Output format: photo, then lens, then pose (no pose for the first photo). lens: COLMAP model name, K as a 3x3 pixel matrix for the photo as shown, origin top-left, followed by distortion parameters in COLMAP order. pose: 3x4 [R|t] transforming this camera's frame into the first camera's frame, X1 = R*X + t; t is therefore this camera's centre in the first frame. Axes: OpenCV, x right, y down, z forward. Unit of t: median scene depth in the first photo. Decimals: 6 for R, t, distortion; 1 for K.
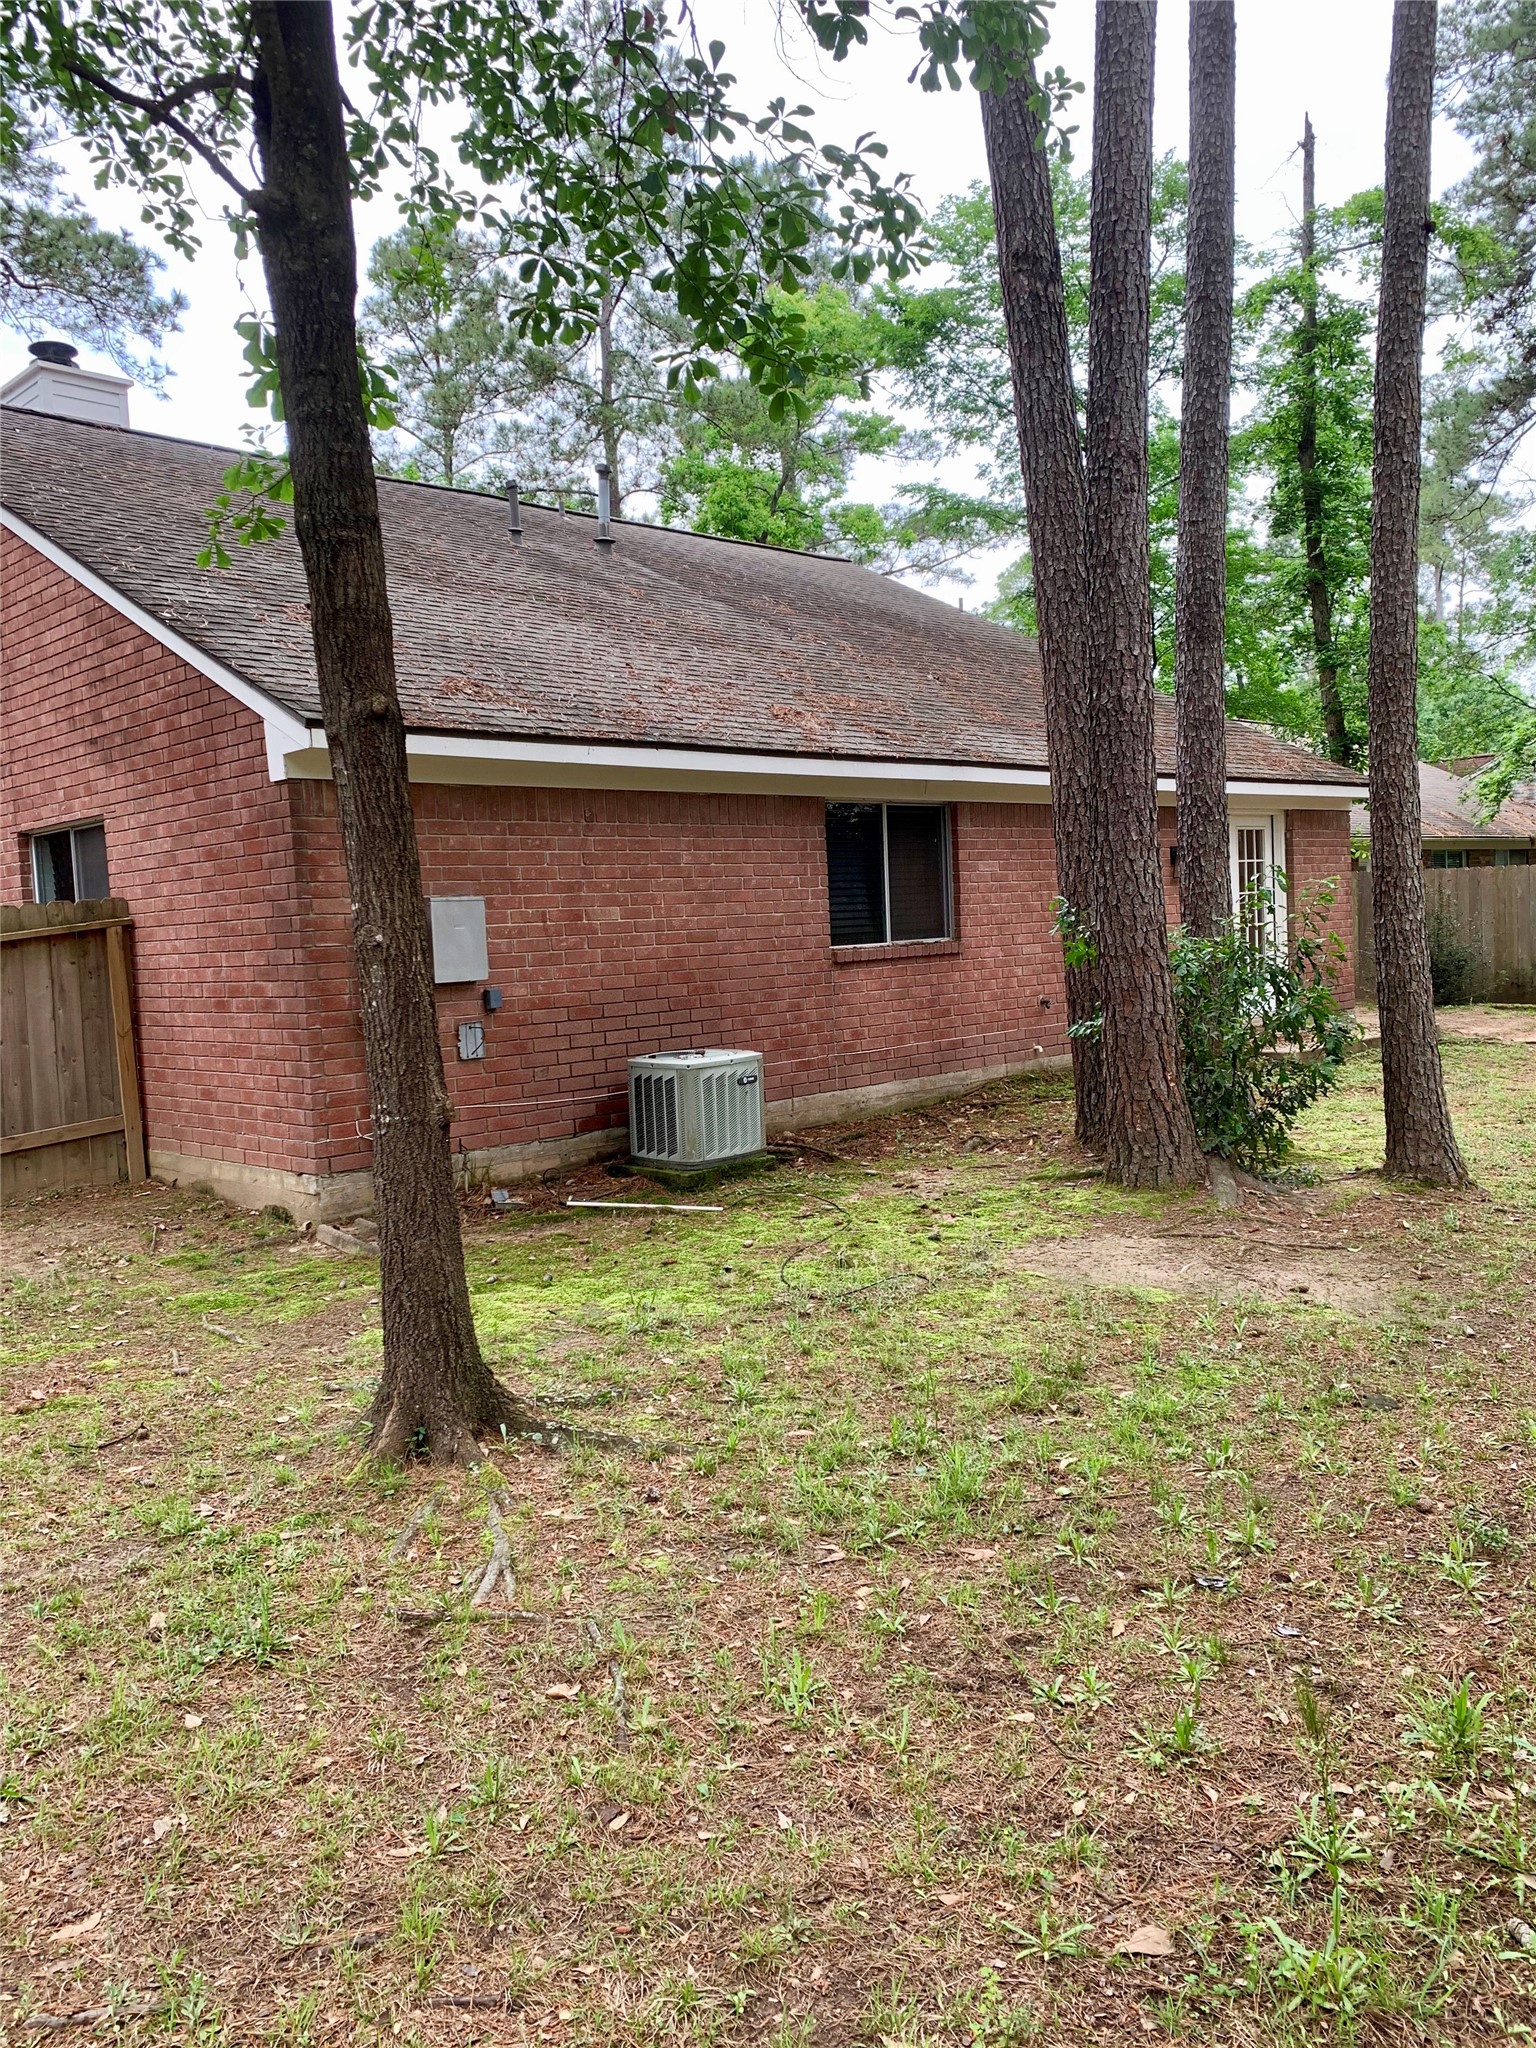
lens RADIAL K [[1569.8, 0, 765.6], [0, 1569.8, 1034.7], [0, 0, 1]] dist [0.051655, -0.047229]
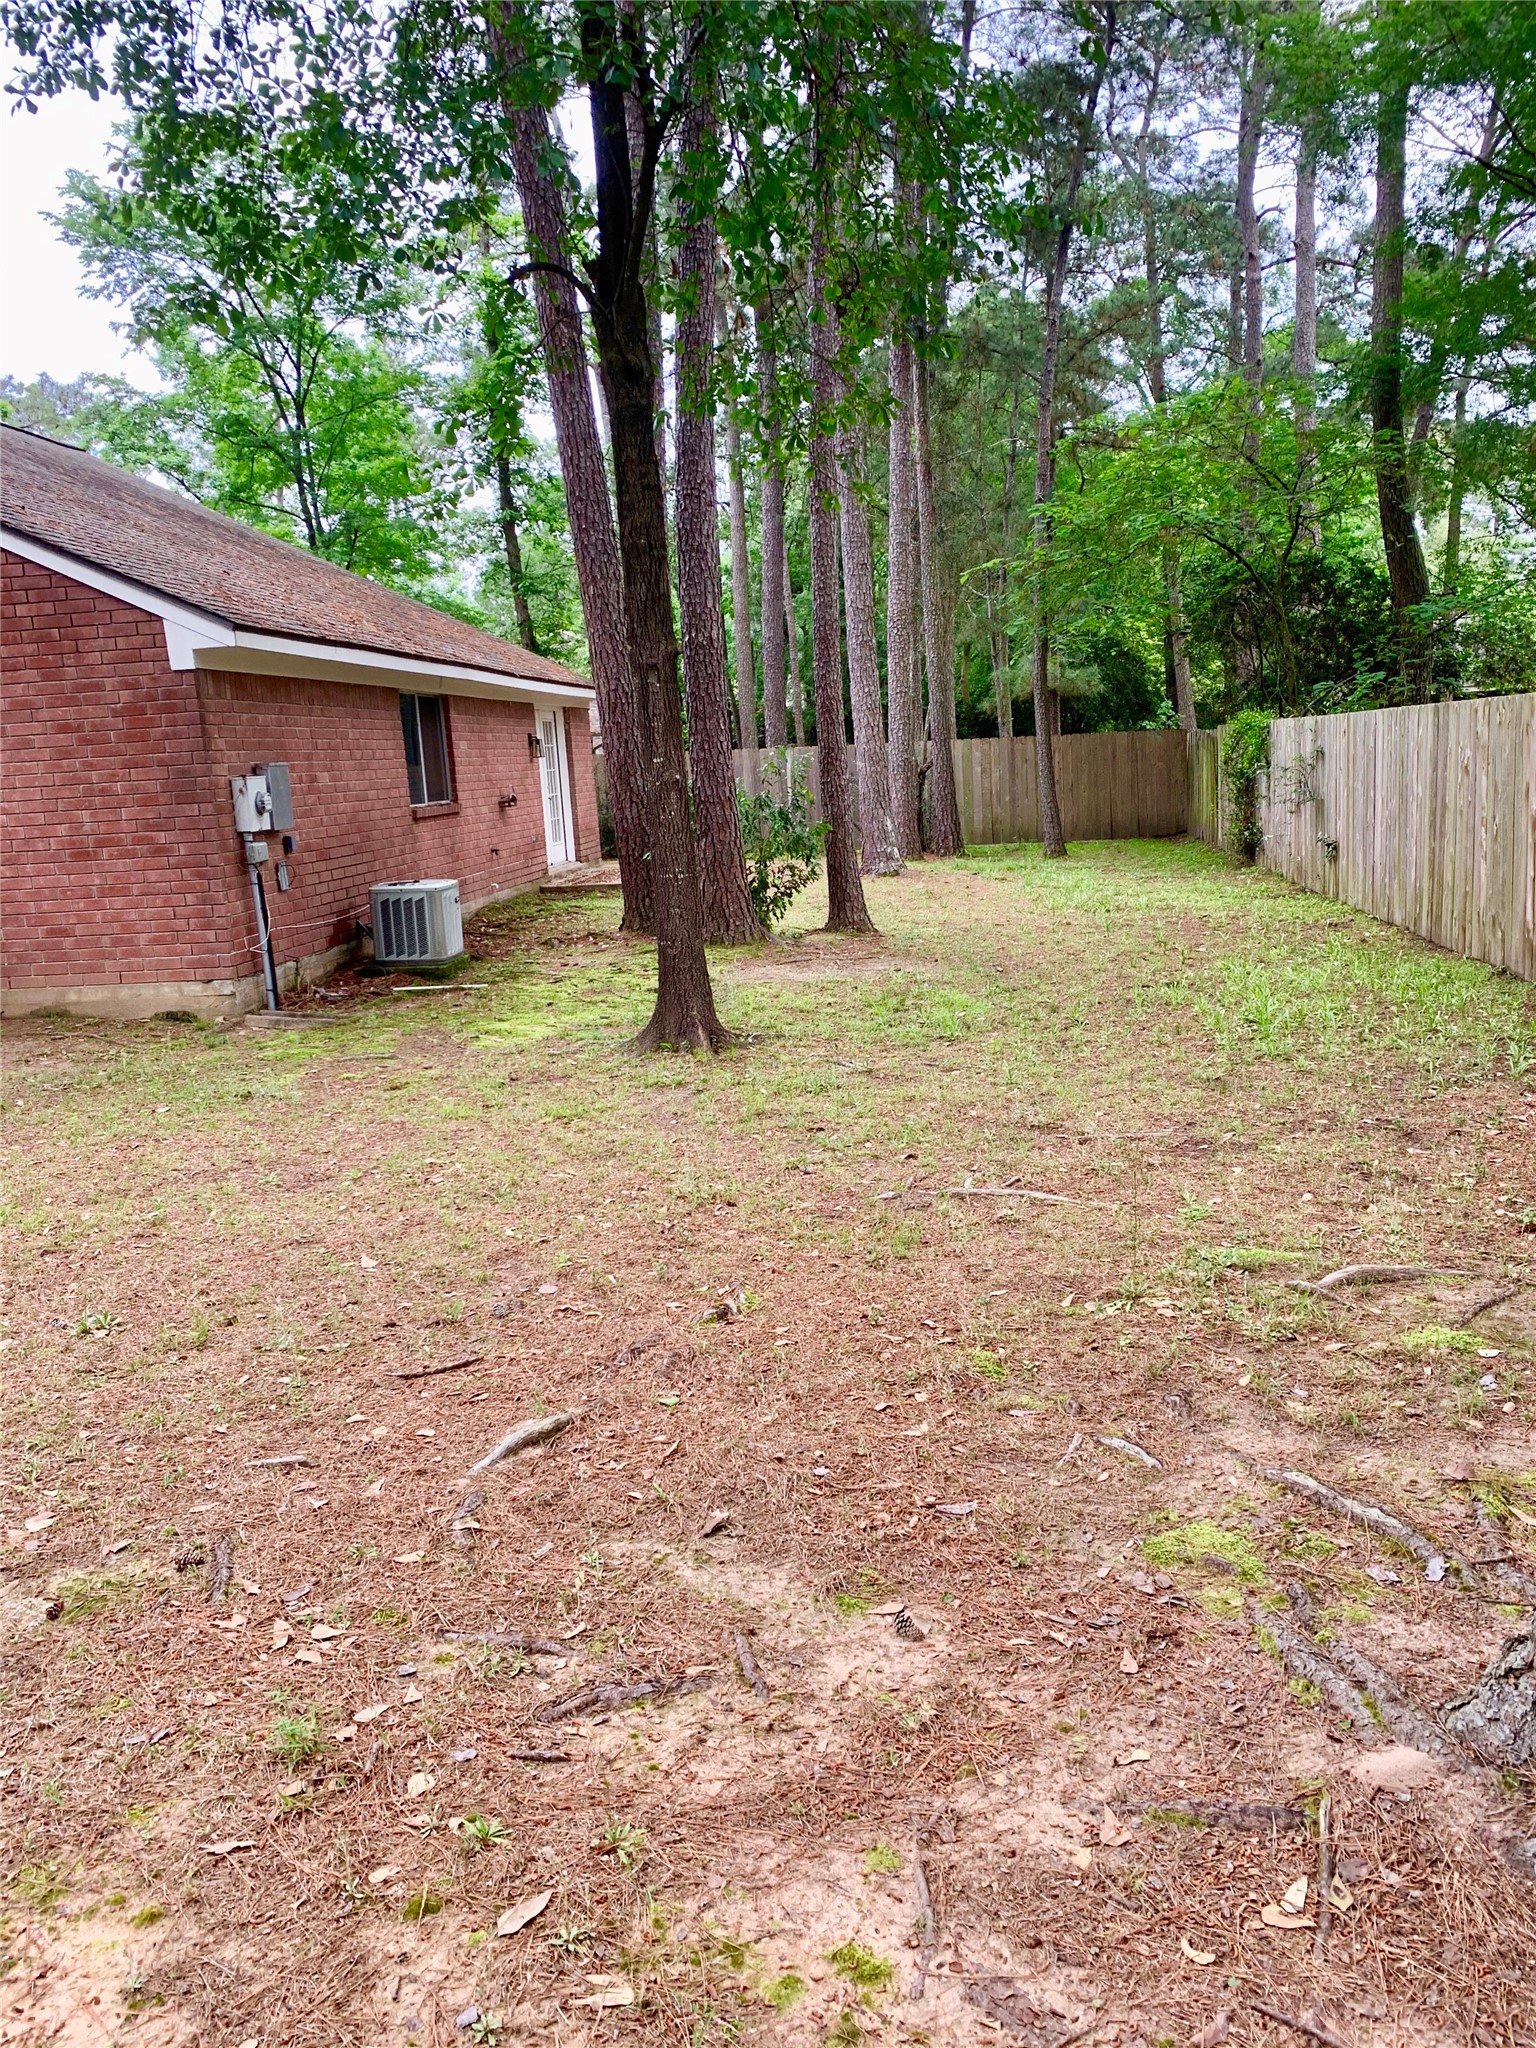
lens RADIAL K [[1569.8, 0, 761.9], [0, 1569.8, 1043.9], [0, 0, 1]] dist [0.051655, -0.047229]
pose [[0.779802, -0.110364, 0.616222, -0.656069], [0.065177, 0.993301, 0.095419, 0.040485], [-0.622624, -0.034244, 0.781771, -0.252870]]
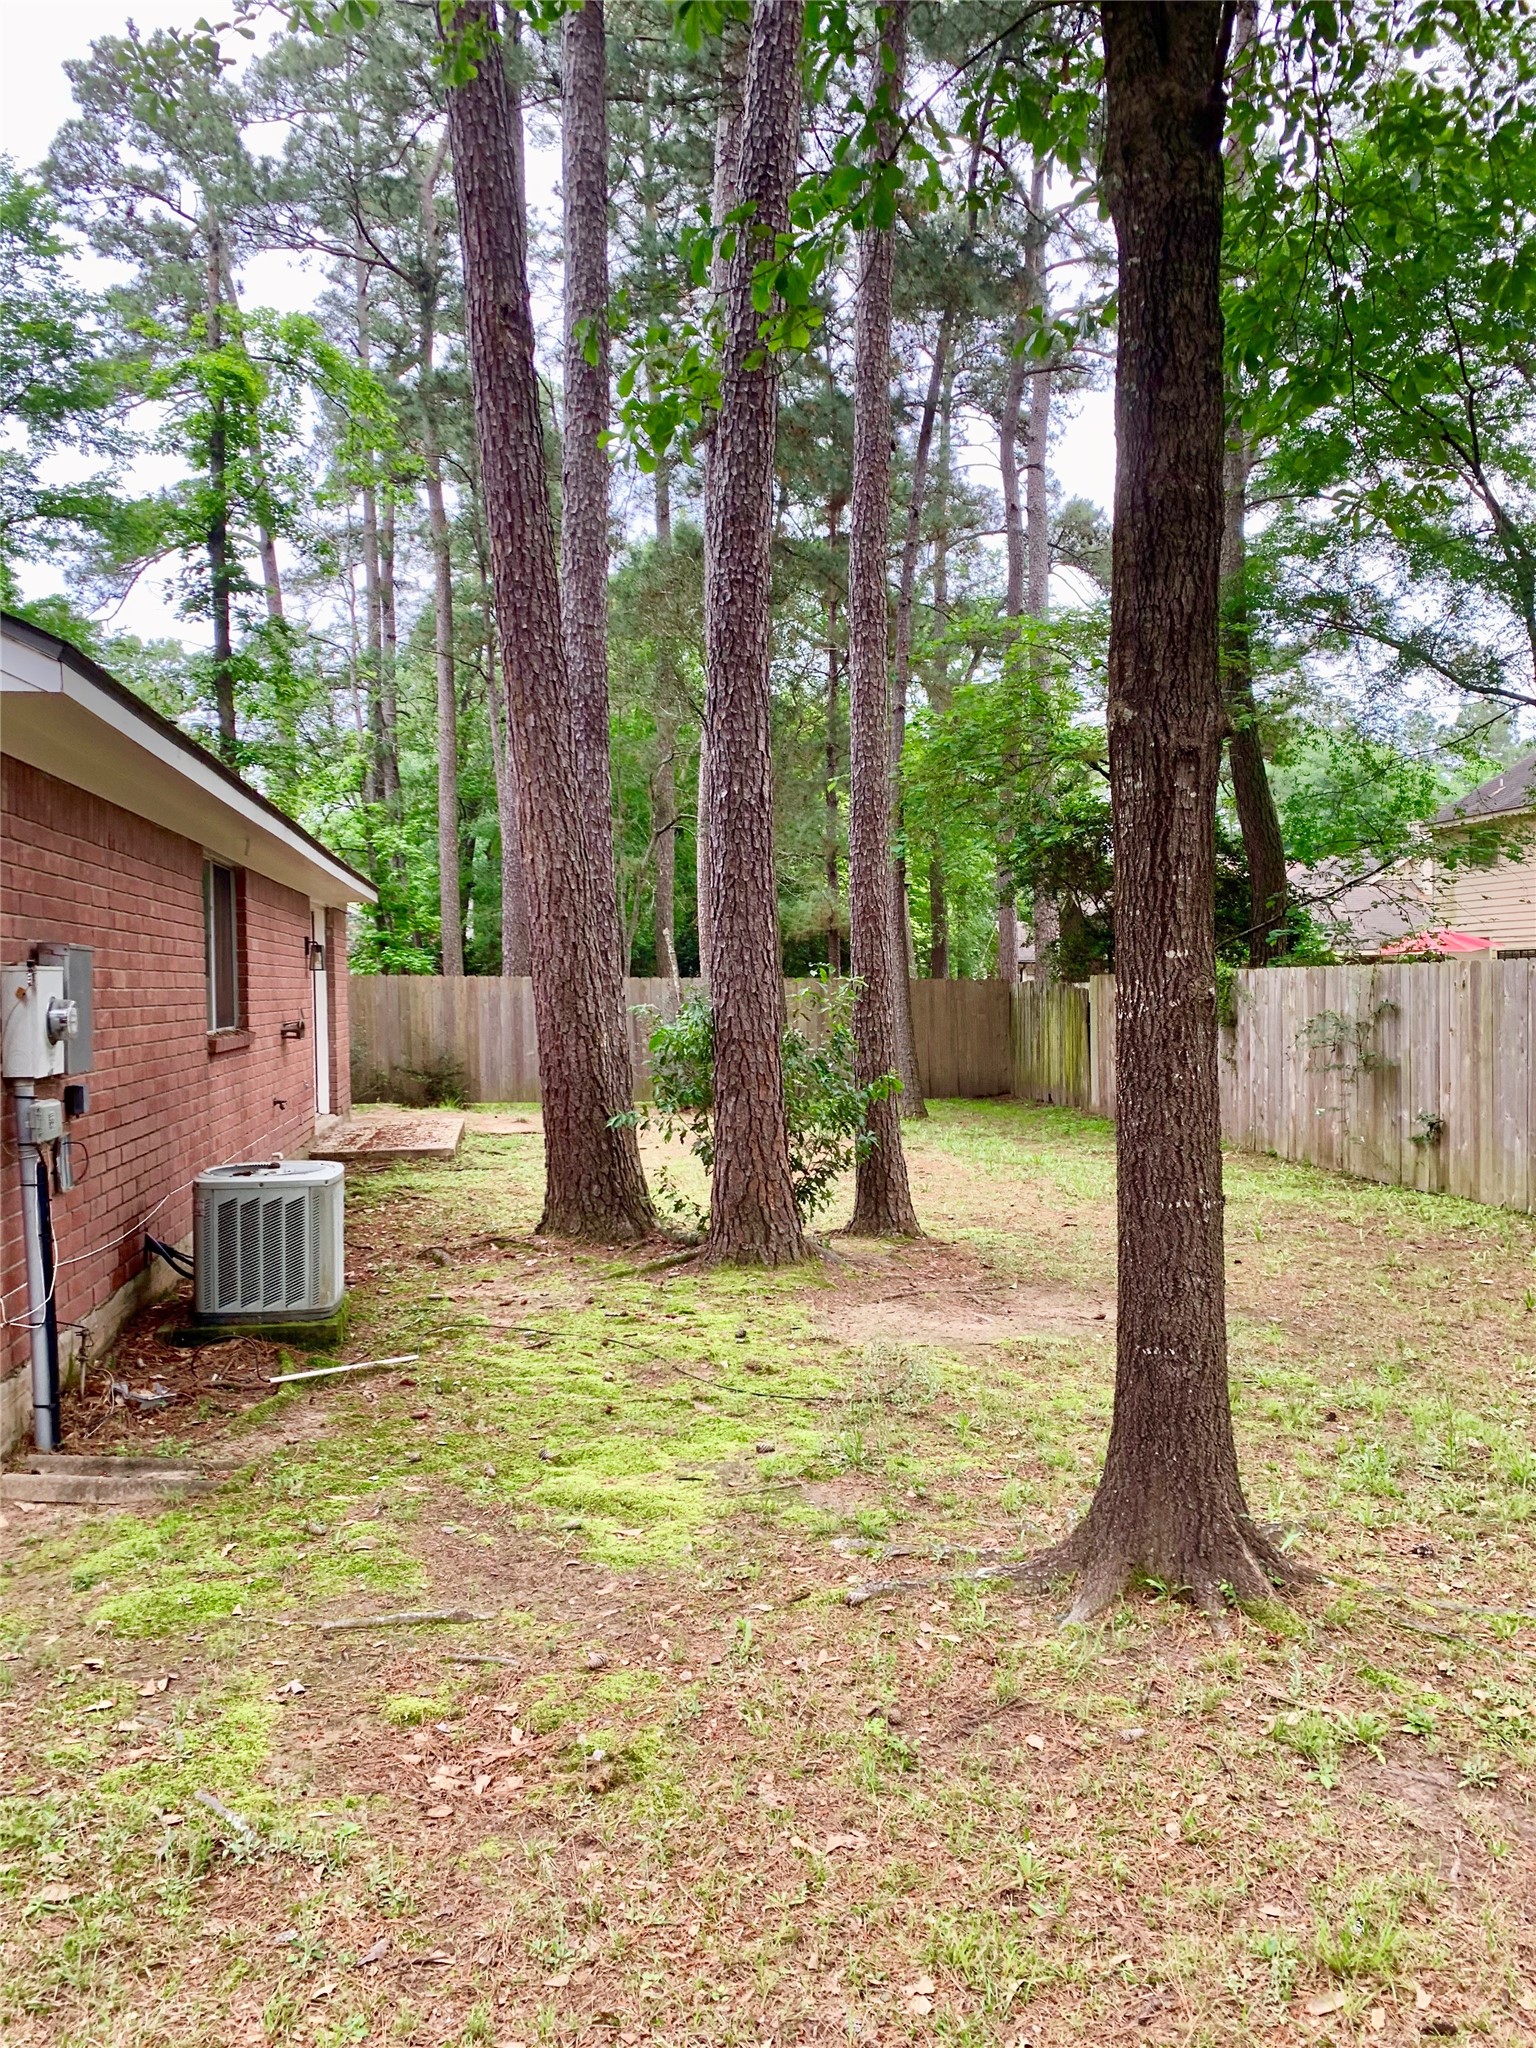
lens RADIAL K [[1569.8, 0, 813.5], [0, 1569.8, 1047.9], [0, 0, 1]] dist [0.051655, -0.047229]
pose [[0.560229, 0.006579, 0.828312, -0.528439], [0.046549, 0.998138, -0.039411, -0.003434], [-0.827029, 0.060636, 0.558880, 0.344246]]
